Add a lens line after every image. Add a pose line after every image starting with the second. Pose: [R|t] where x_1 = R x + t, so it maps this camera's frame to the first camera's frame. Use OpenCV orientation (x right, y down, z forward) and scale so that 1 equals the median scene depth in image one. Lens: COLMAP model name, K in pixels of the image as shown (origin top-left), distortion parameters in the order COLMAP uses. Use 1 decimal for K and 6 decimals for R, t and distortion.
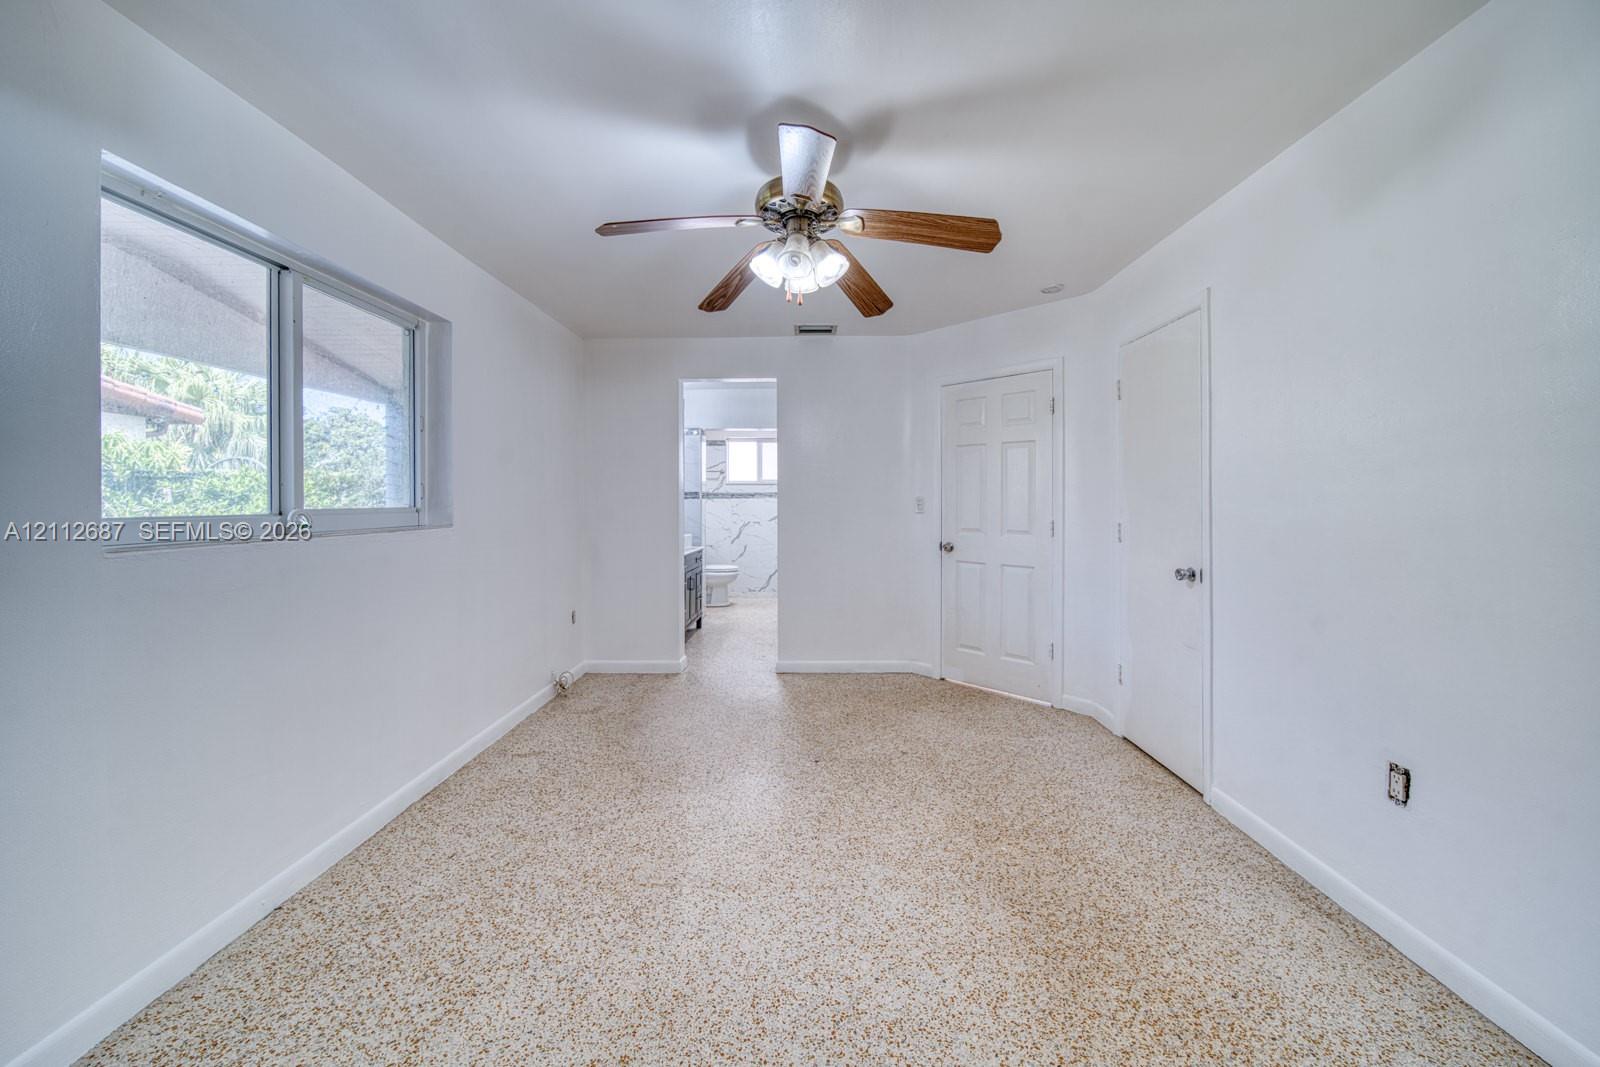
lens RADIAL K [[577.6, 0, 797.0], [0, 577.6, 500.2], [0, 0, 1]] dist [-0.001357, -0.000279]
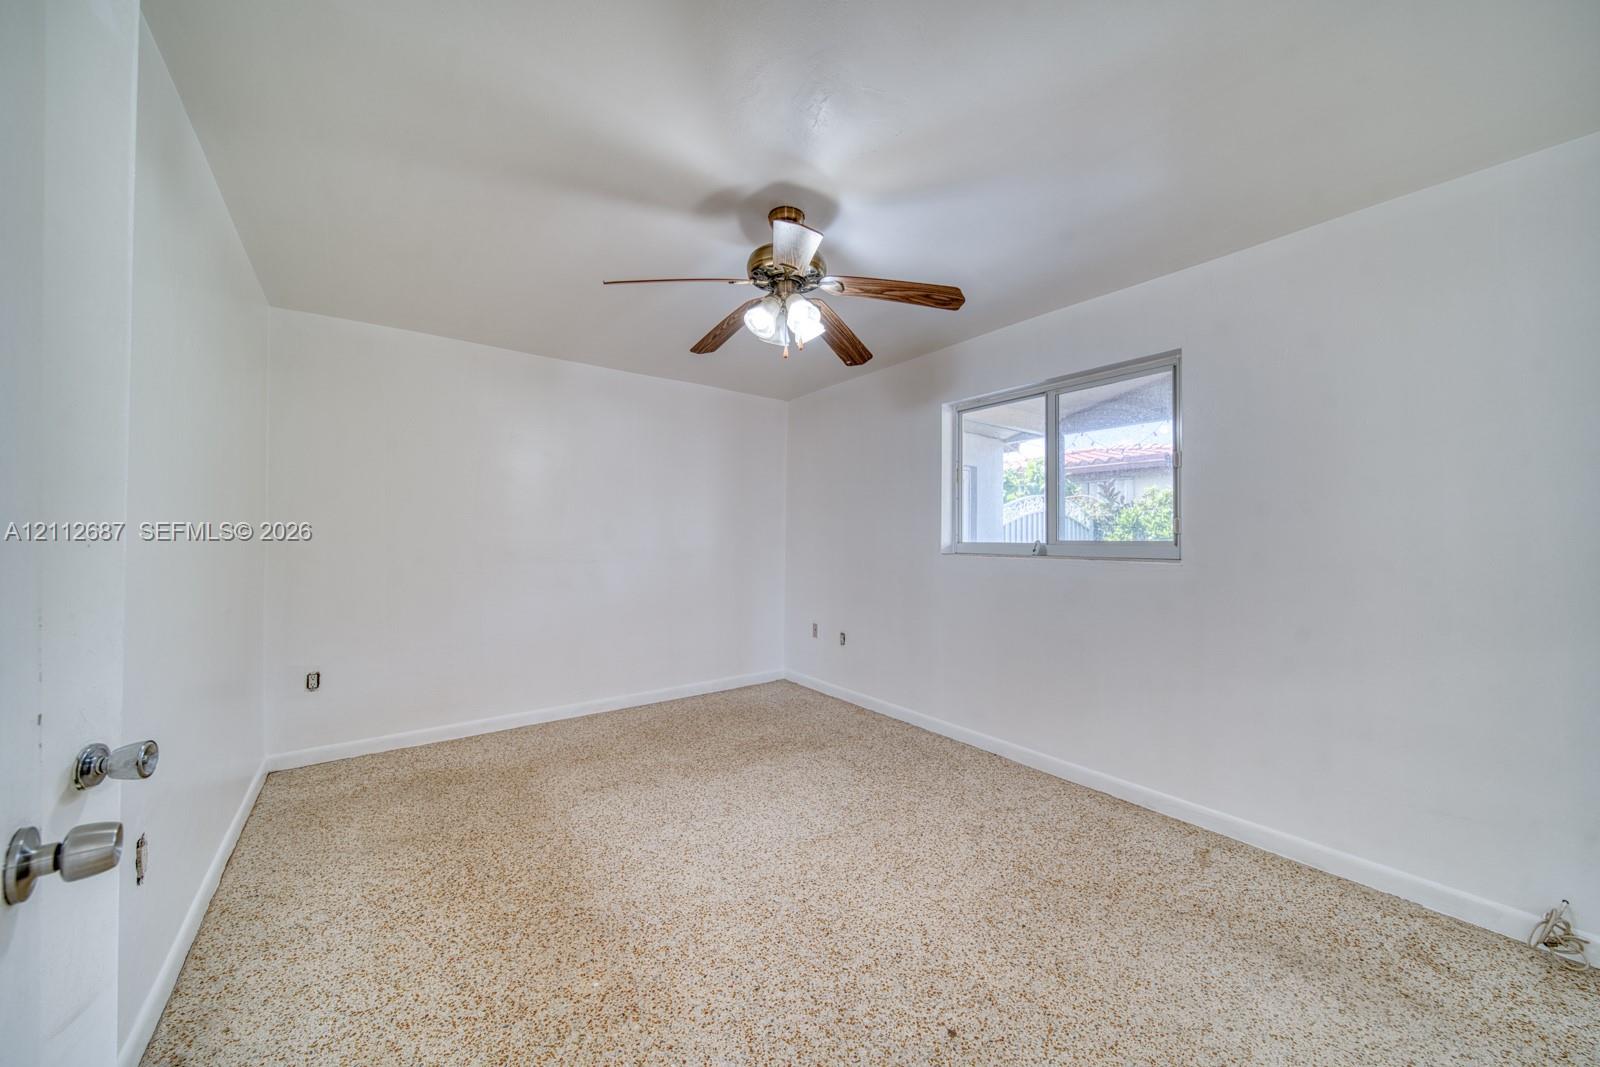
lens RADIAL K [[577.6, 0, 801.5], [0, 577.6, 534.0], [0, 0, 1]] dist [-0.001357, -0.000279]
pose [[-0.791523, -0.003293, -0.611131, 0.656277], [-0.000617, 0.999989, -0.004589, 0.010619], [0.611140, -0.003255, -0.791516, 1.901378]]
